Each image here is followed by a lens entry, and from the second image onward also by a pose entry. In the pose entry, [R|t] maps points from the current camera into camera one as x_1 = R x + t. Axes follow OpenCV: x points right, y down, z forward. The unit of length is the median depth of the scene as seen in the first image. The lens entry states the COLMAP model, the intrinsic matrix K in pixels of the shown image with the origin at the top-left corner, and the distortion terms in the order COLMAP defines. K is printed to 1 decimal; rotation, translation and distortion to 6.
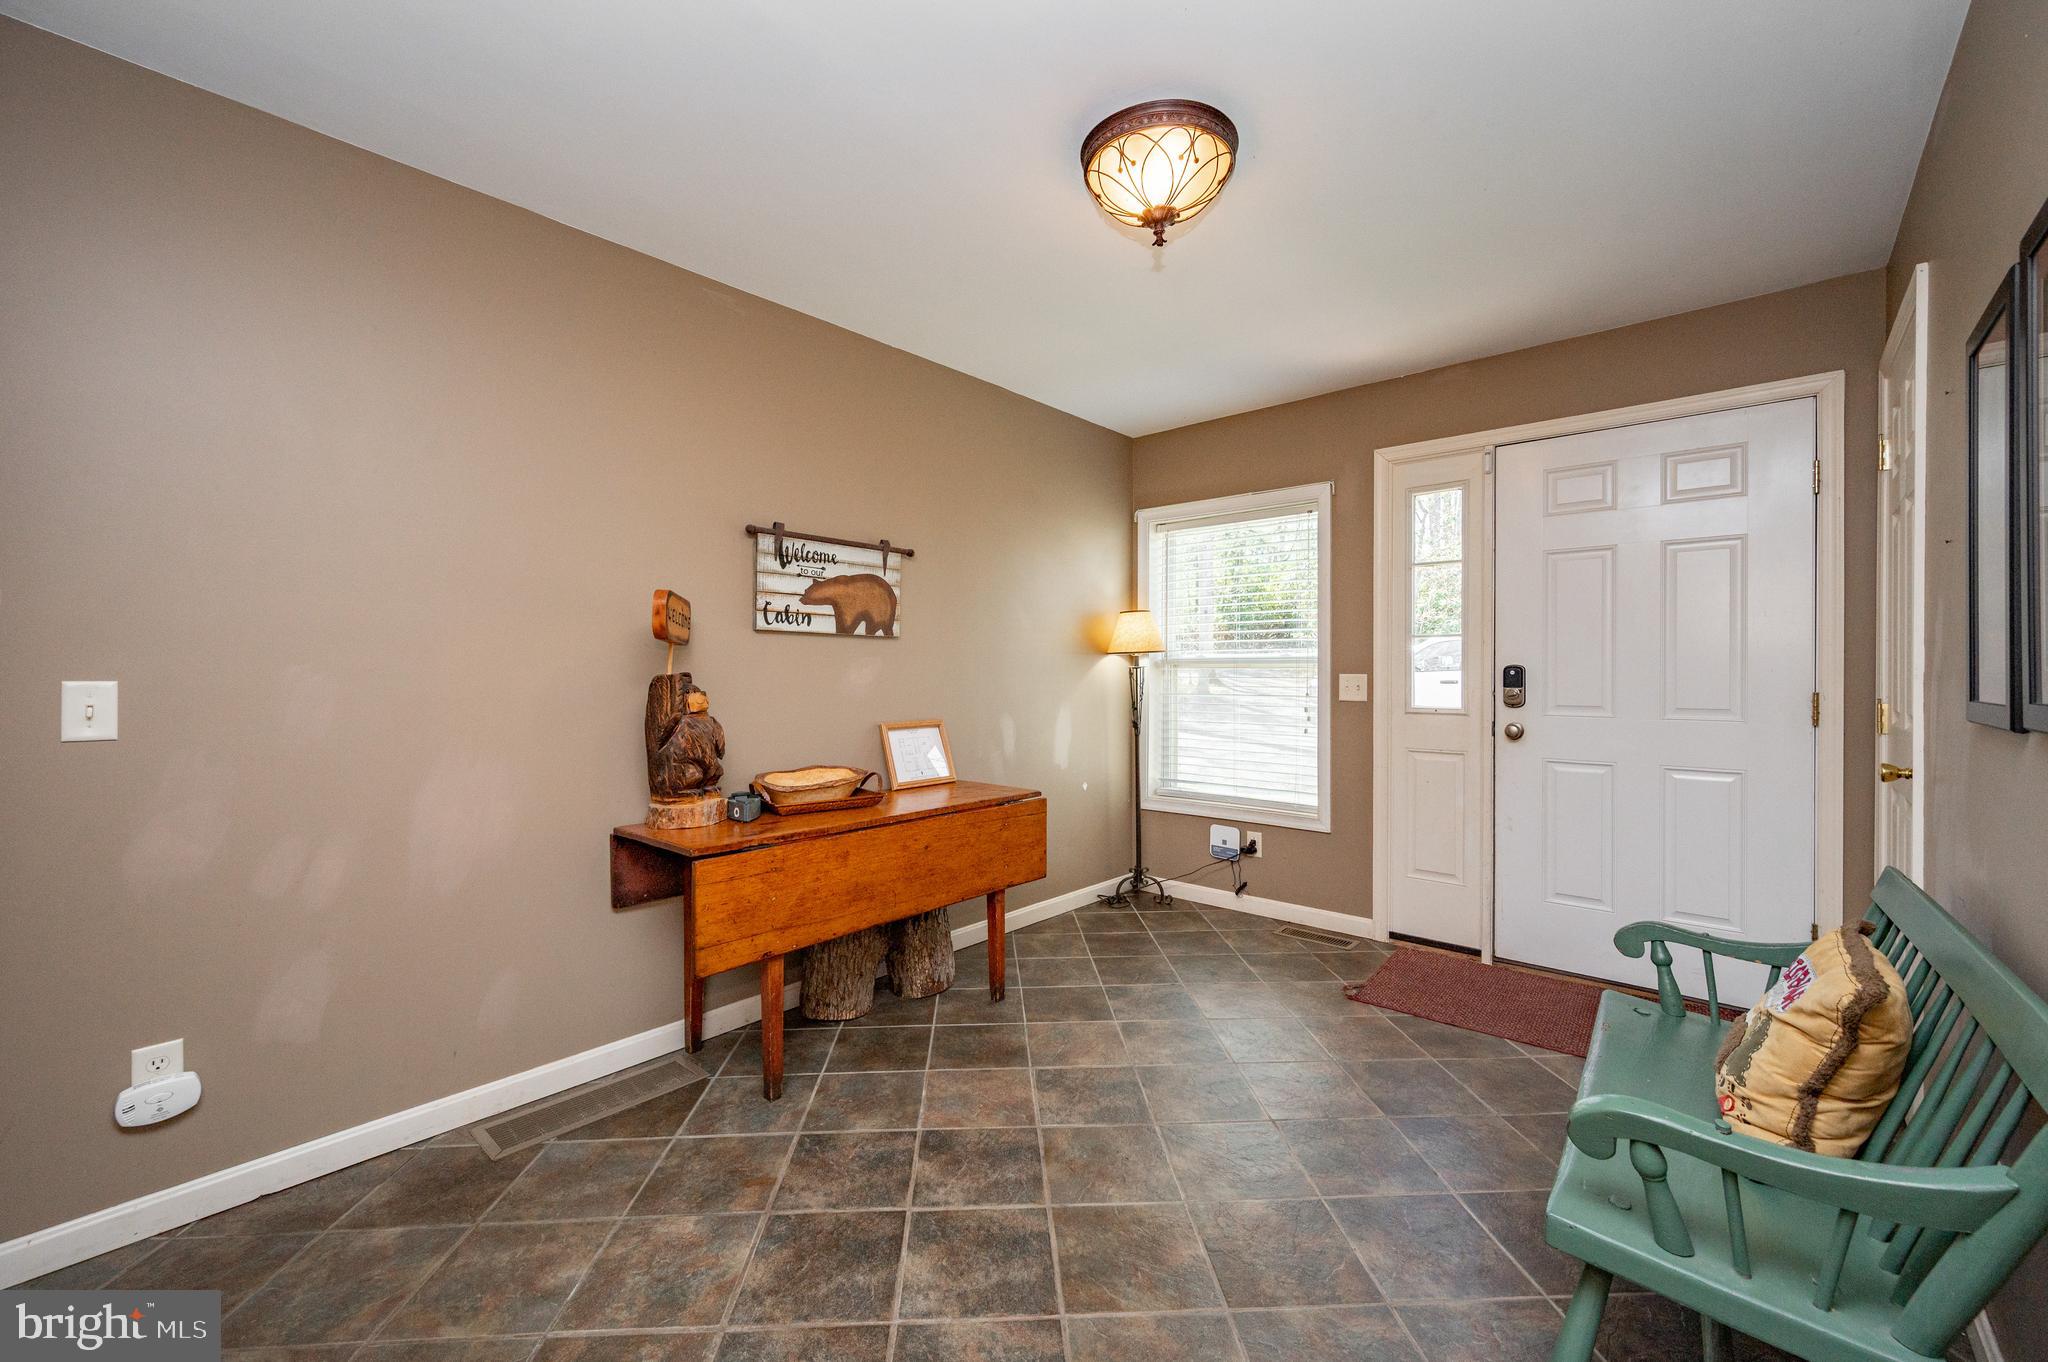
lens RADIAL K [[817.5, 0, 1036.1], [0, 817.5, 675.0], [0, 0, 1]] dist [0.000457, -0.000333]
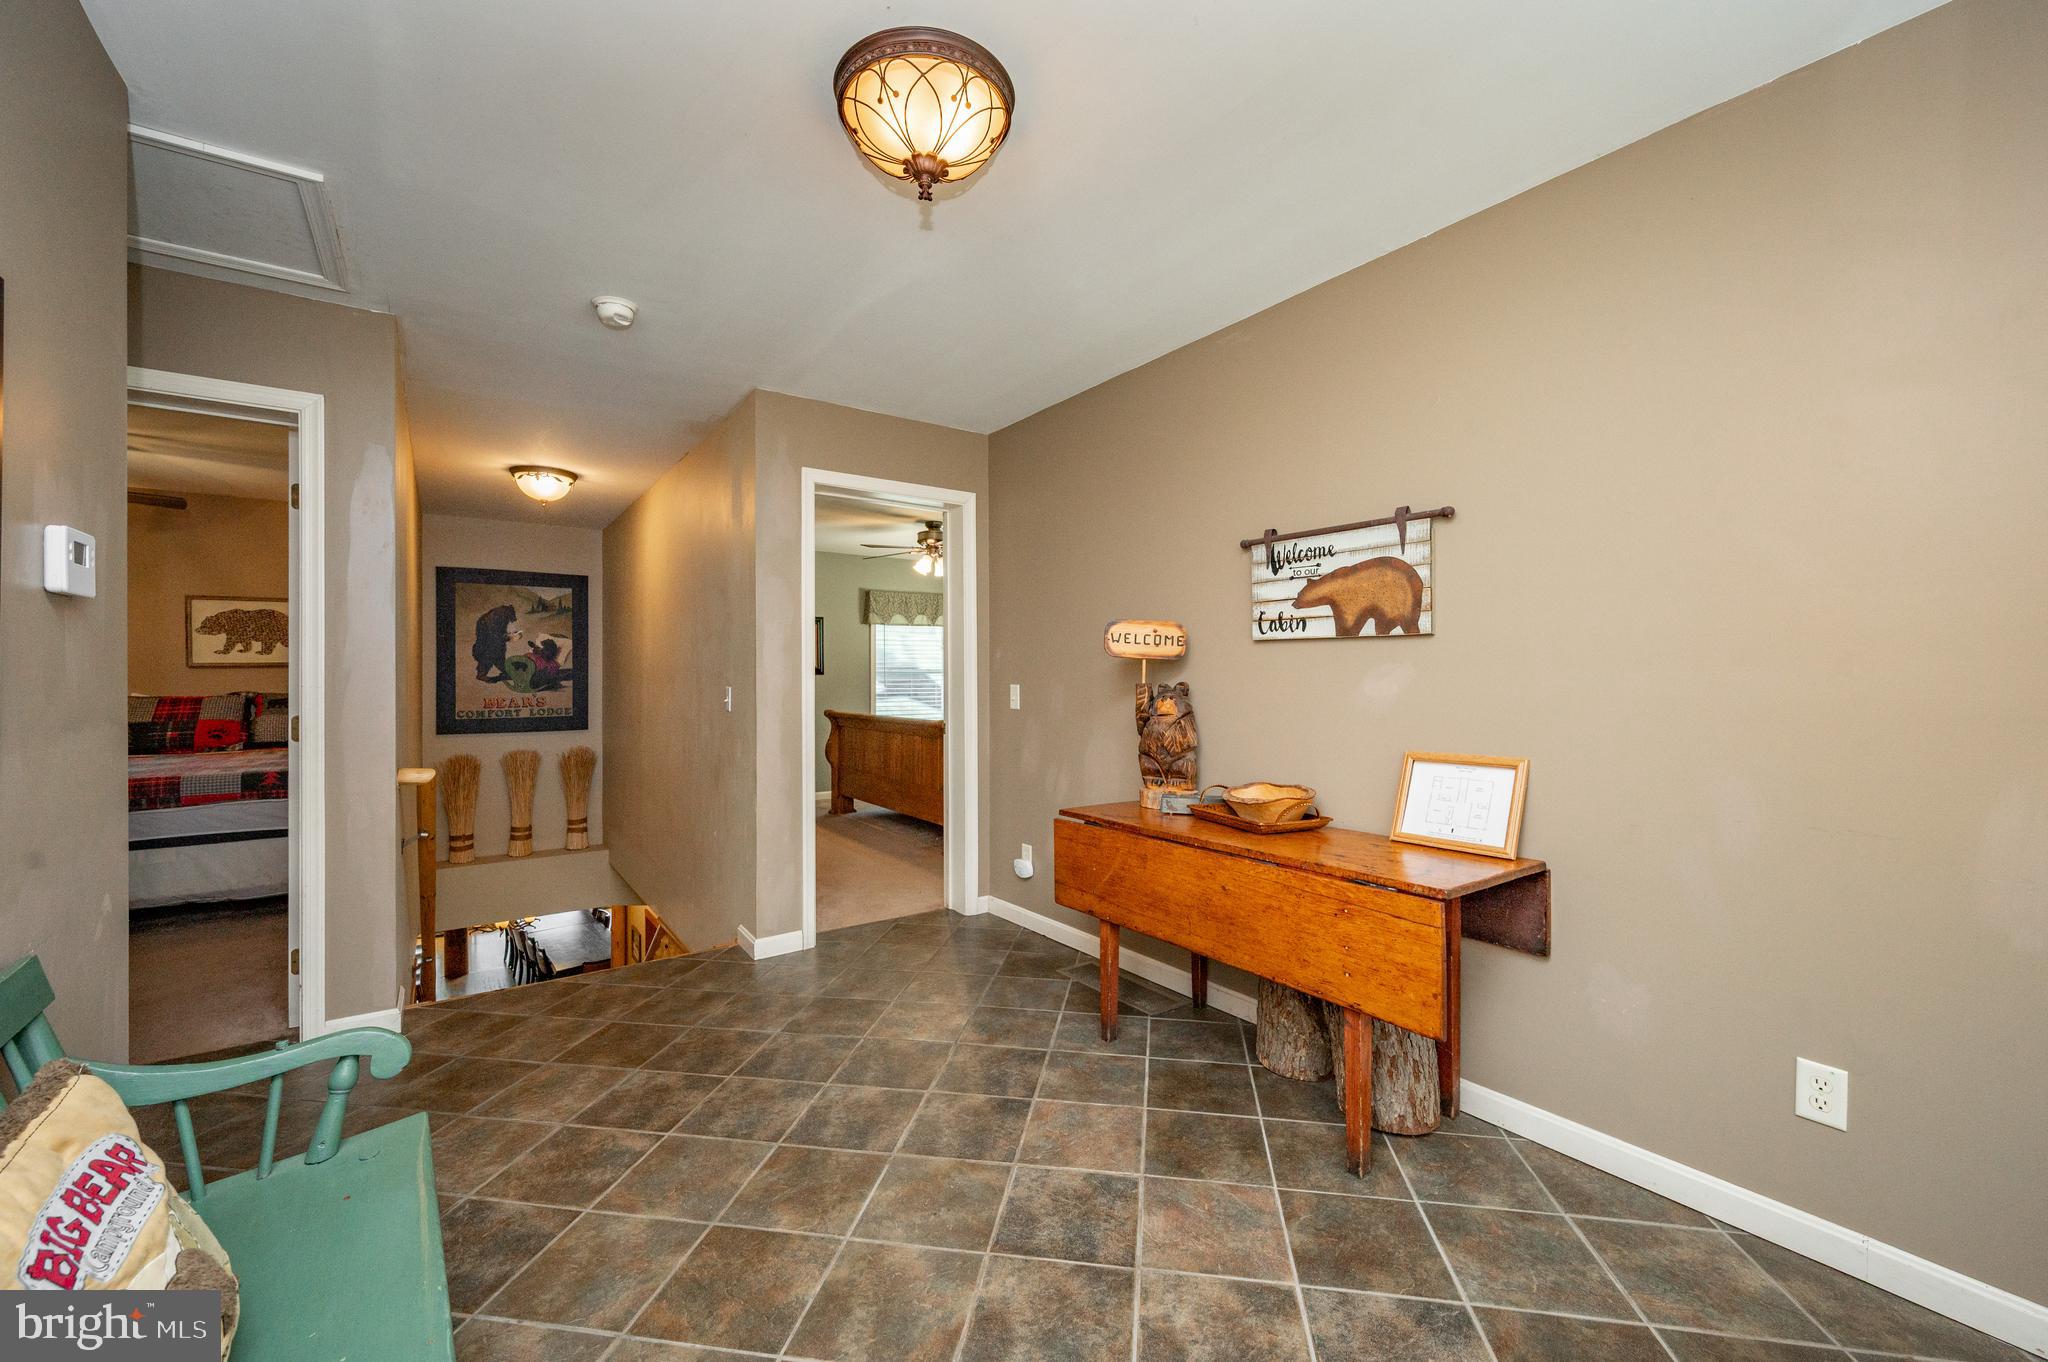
lens RADIAL K [[817.5, 0, 1024.2], [0, 817.5, 679.7], [0, 0, 1]] dist [0.000457, -0.000333]
pose [[-0.227687, 0.002198, -0.973732, 0.689049], [-0.003325, 0.999990, 0.003035, -0.008106], [0.973729, 0.003928, -0.227677, 0.915941]]
